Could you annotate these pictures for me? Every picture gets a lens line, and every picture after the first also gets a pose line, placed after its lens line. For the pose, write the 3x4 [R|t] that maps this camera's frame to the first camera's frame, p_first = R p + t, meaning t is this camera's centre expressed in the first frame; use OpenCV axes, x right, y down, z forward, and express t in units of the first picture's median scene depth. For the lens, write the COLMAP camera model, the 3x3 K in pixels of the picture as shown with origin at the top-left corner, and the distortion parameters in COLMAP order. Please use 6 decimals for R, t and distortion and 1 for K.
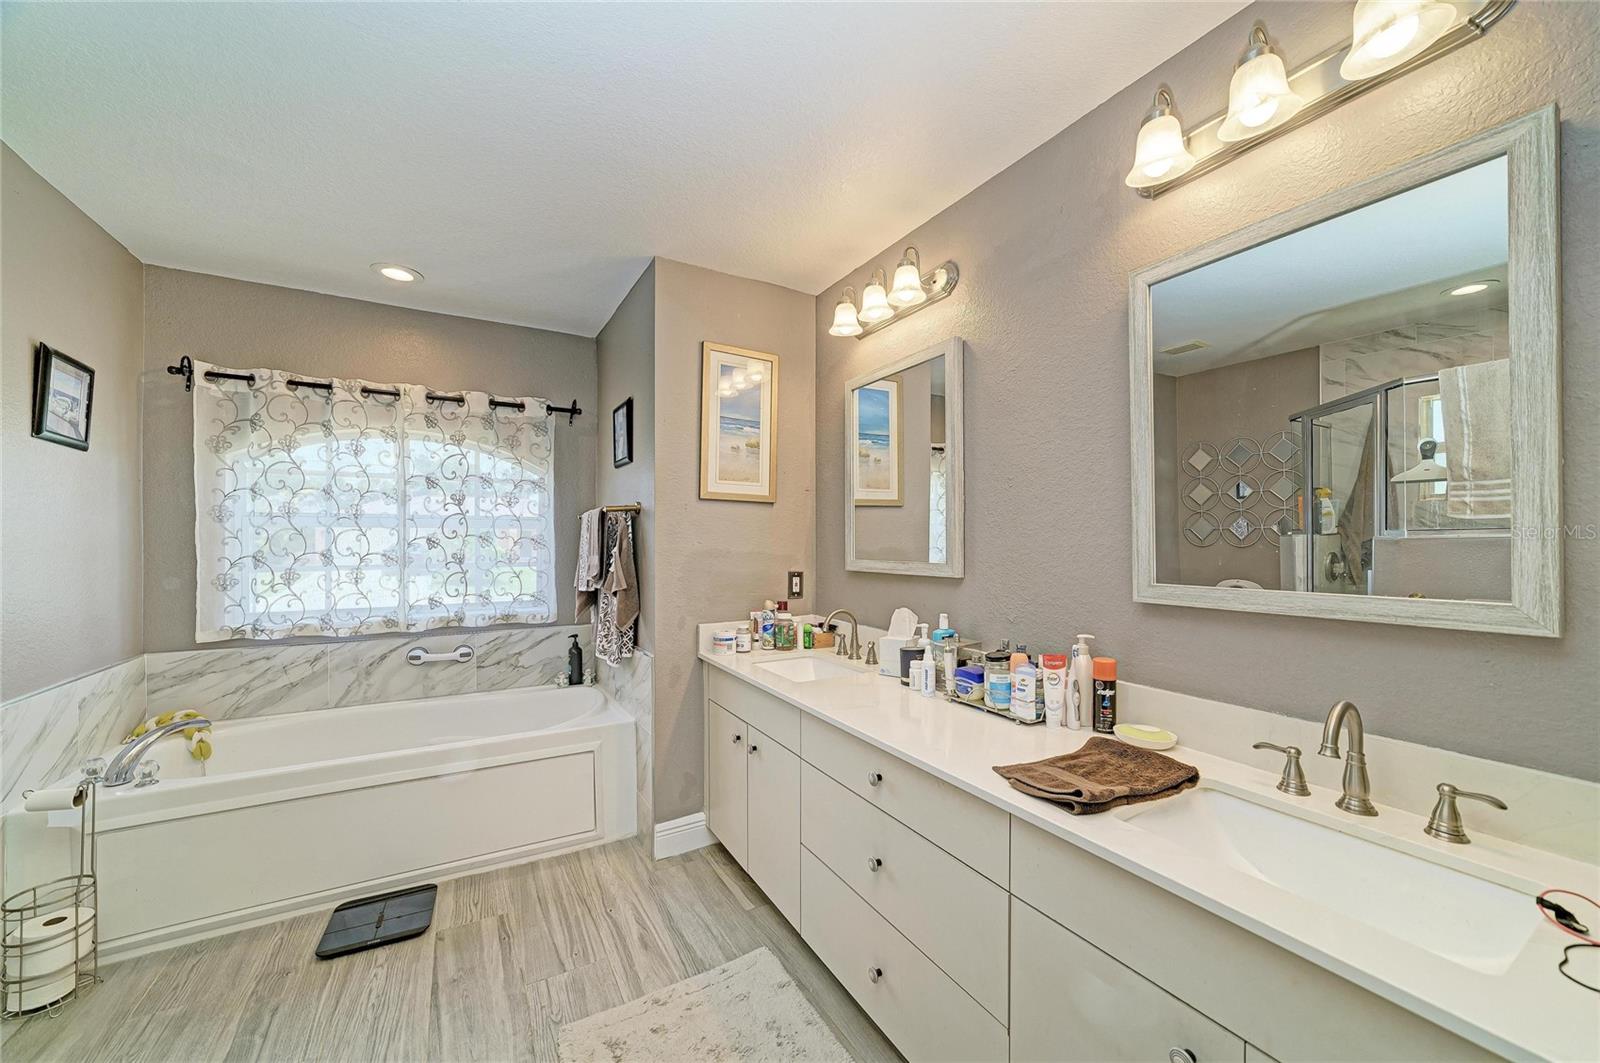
lens RADIAL K [[596.1, 0, 809.4], [0, 596.1, 536.3], [0, 0, 1]] dist [-0.010084, 0.000022]
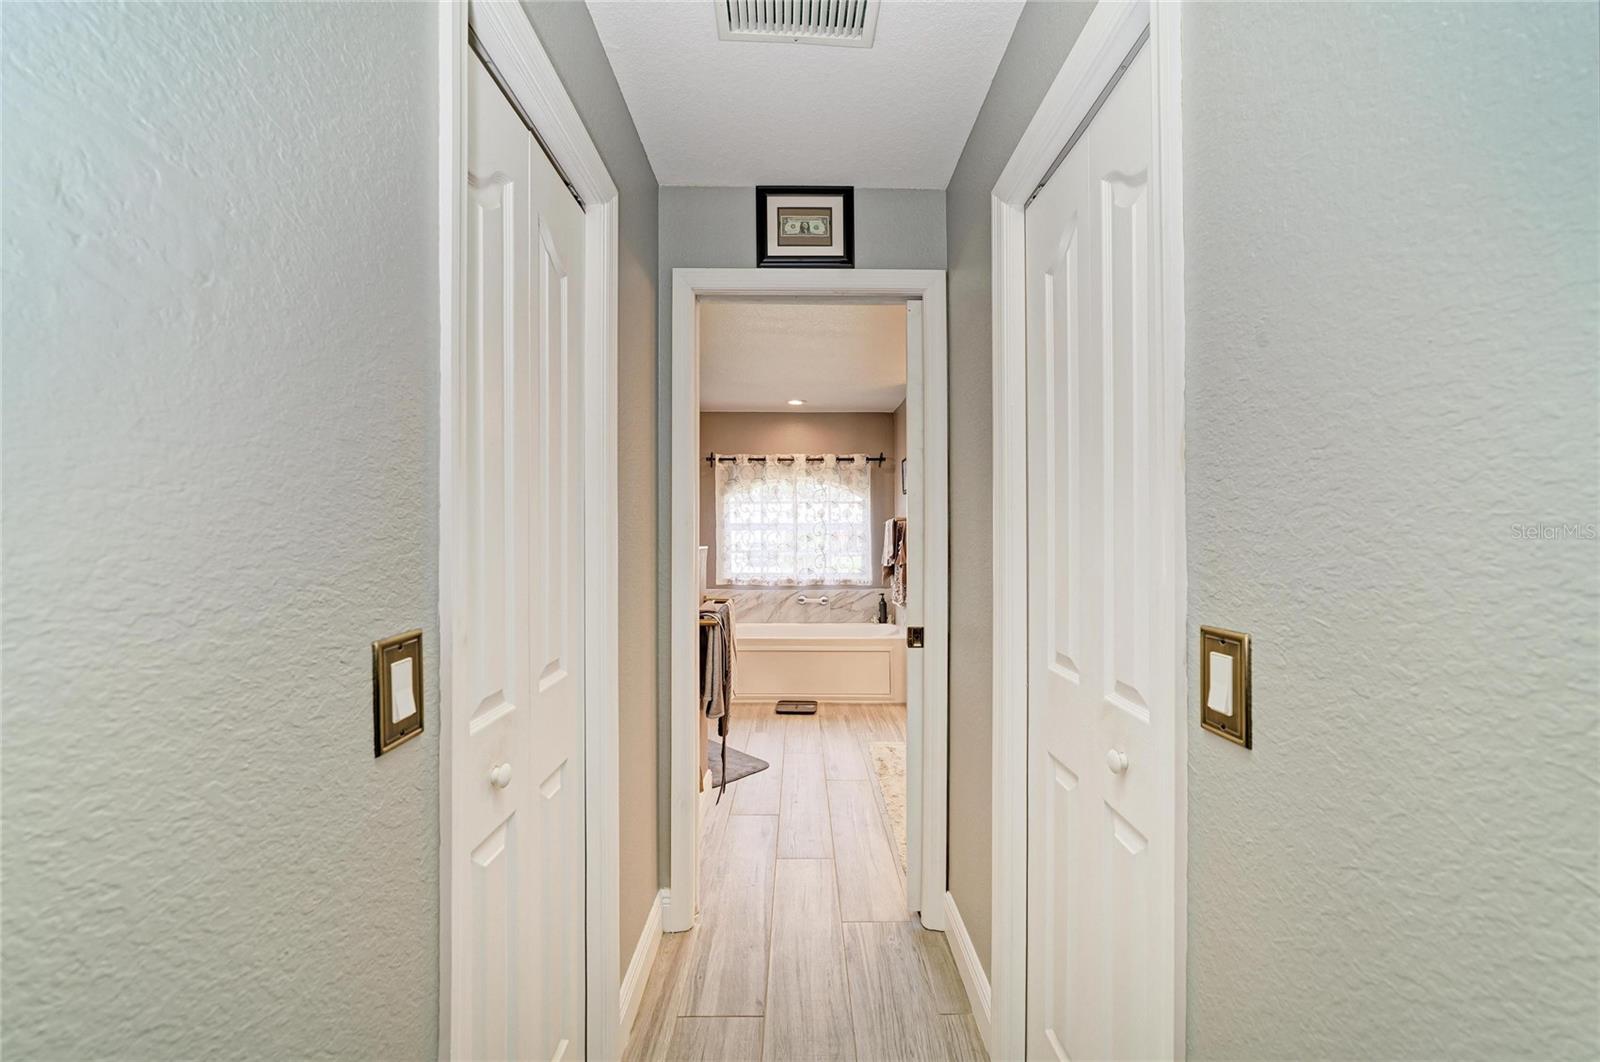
lens RADIAL K [[626.0, 0, 803.6], [0, 626.0, 533.7], [0, 0, 1]] dist [-0.011393, 0.000450]
pose [[0.865646, -0.004879, -0.500633, 0.323753], [0.003831, 0.999988, -0.003122, 0.002650], [0.500643, 0.000785, 0.865654, -0.692842]]
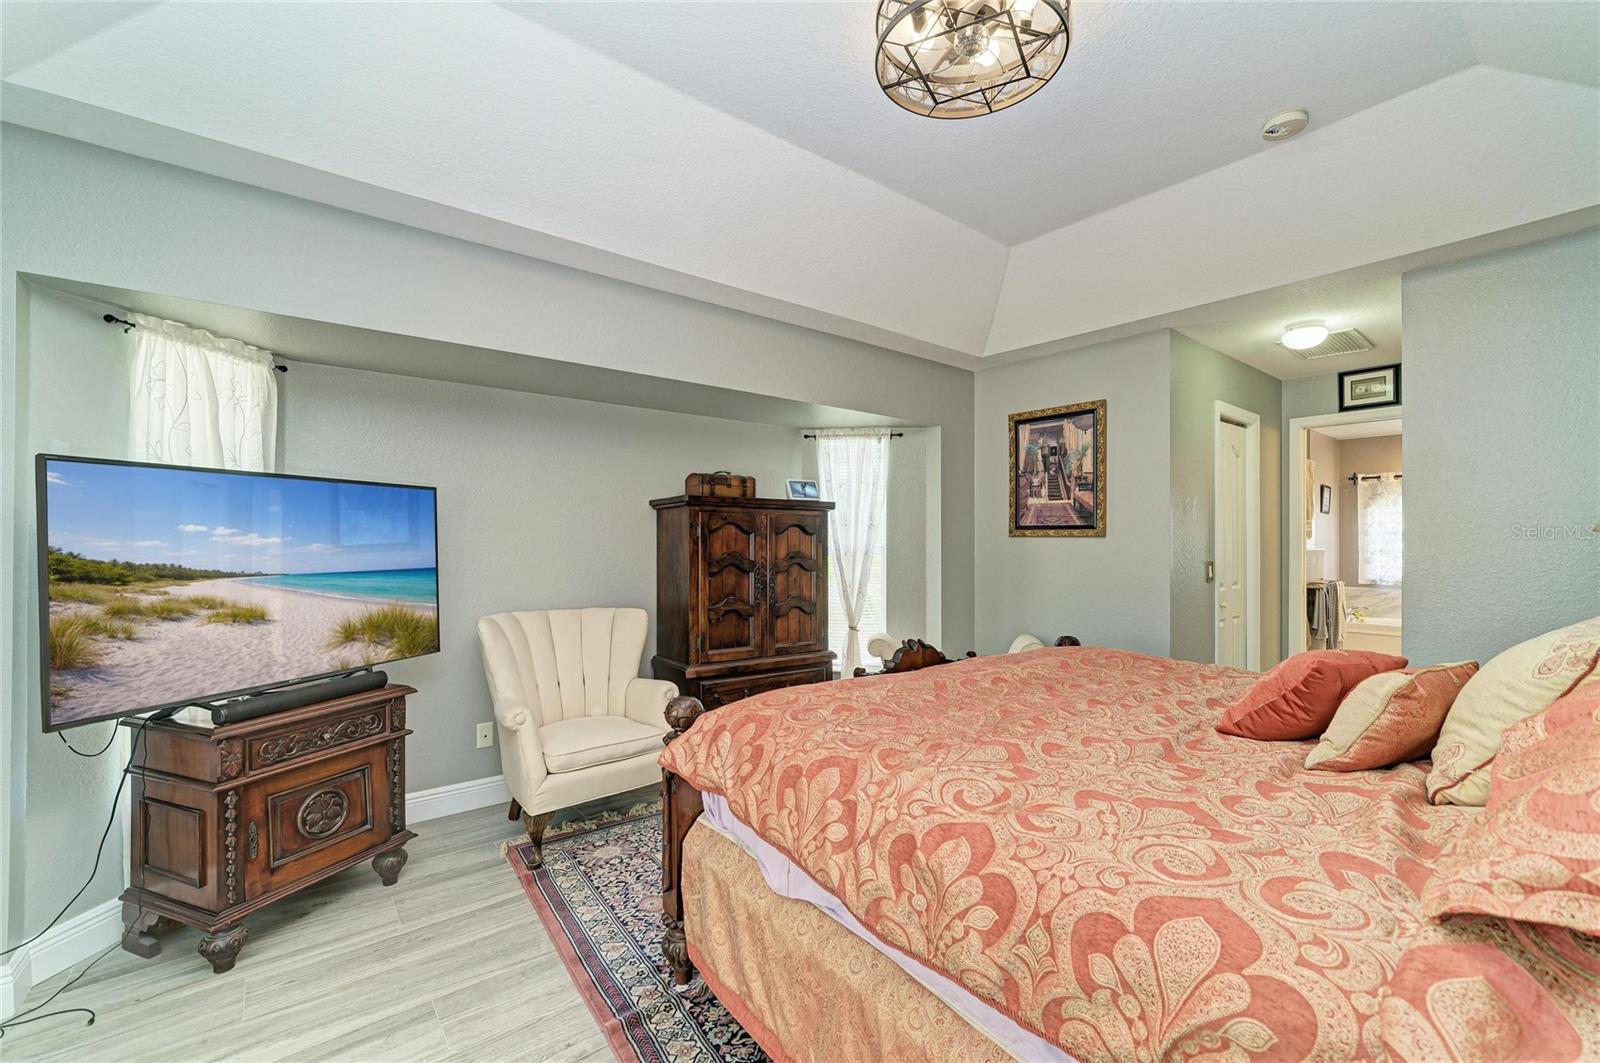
lens RADIAL K [[668.4, 0, 812.5], [0, 668.4, 539.4], [0, 0, 1]] dist [-0.002356, 0.001148]
pose [[0.159416, -0.003797, -0.987204, 1.222295], [-0.002270, 0.999989, -0.004213, 0.004592], [0.987209, 0.002912, 0.159405, -1.525126]]
